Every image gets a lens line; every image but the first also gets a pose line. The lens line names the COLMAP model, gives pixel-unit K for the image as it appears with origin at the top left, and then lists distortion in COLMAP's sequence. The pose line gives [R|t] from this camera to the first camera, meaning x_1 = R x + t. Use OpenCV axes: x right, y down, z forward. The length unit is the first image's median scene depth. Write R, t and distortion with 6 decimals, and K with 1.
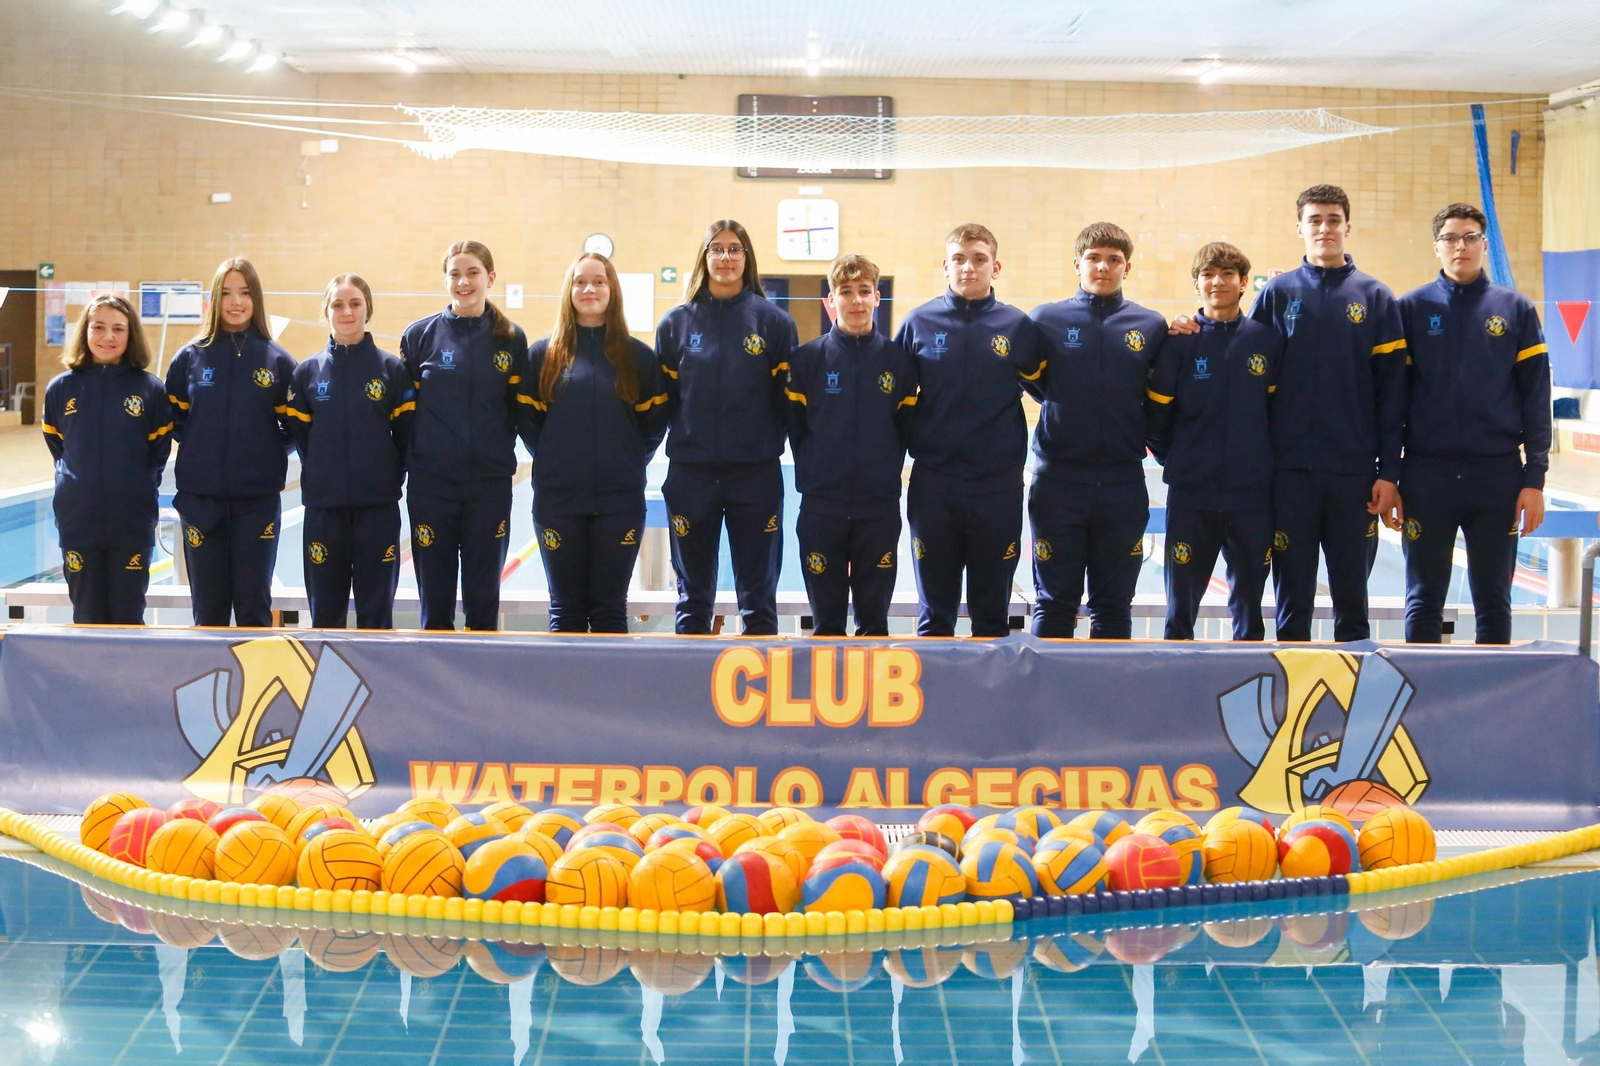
lens RADIAL K [[3244.1, 0, 800.0], [0, 3244.1, 533.0], [0, 0, 1]] dist [-0.321482, 0.373323]
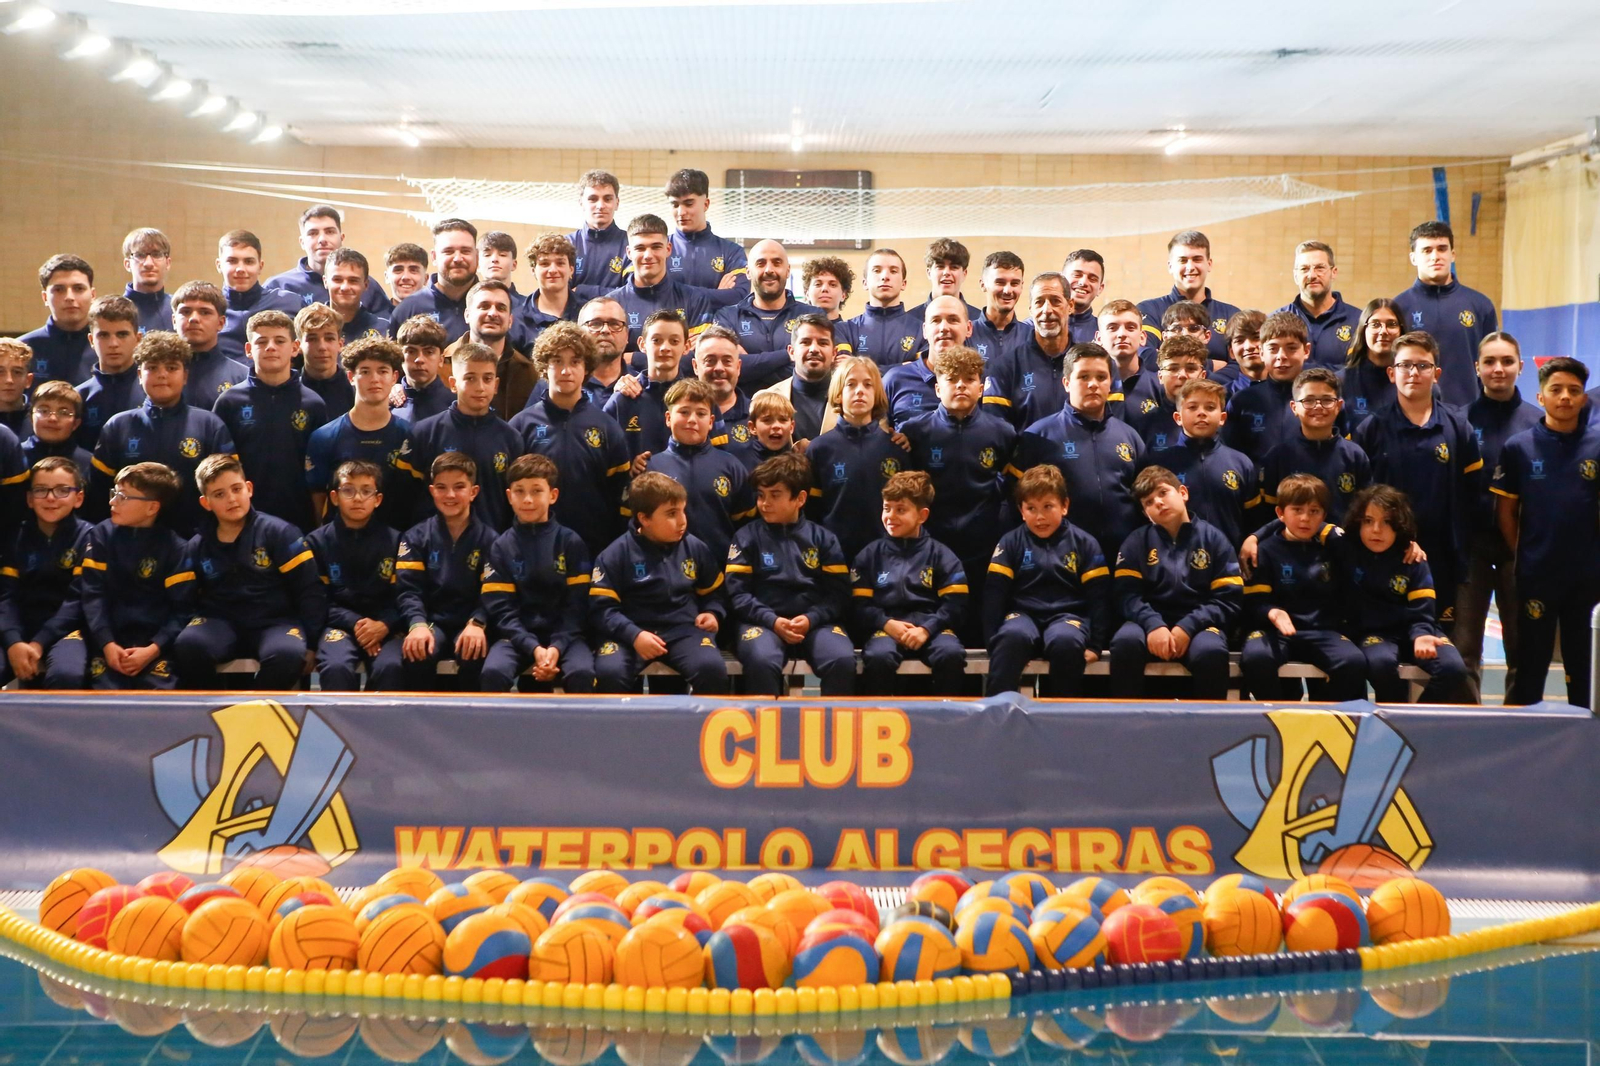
lens RADIAL K [[2861.9, 0, 799.1], [0, 2861.9, 522.1], [0, 0, 1]] dist [0.168898, -0.132147]
pose [[0.999978, -0.003637, 0.005574, -0.001768], [0.003735, 0.999836, -0.017705, -0.007037], [-0.005509, 0.017726, 0.999828, 0.123593]]
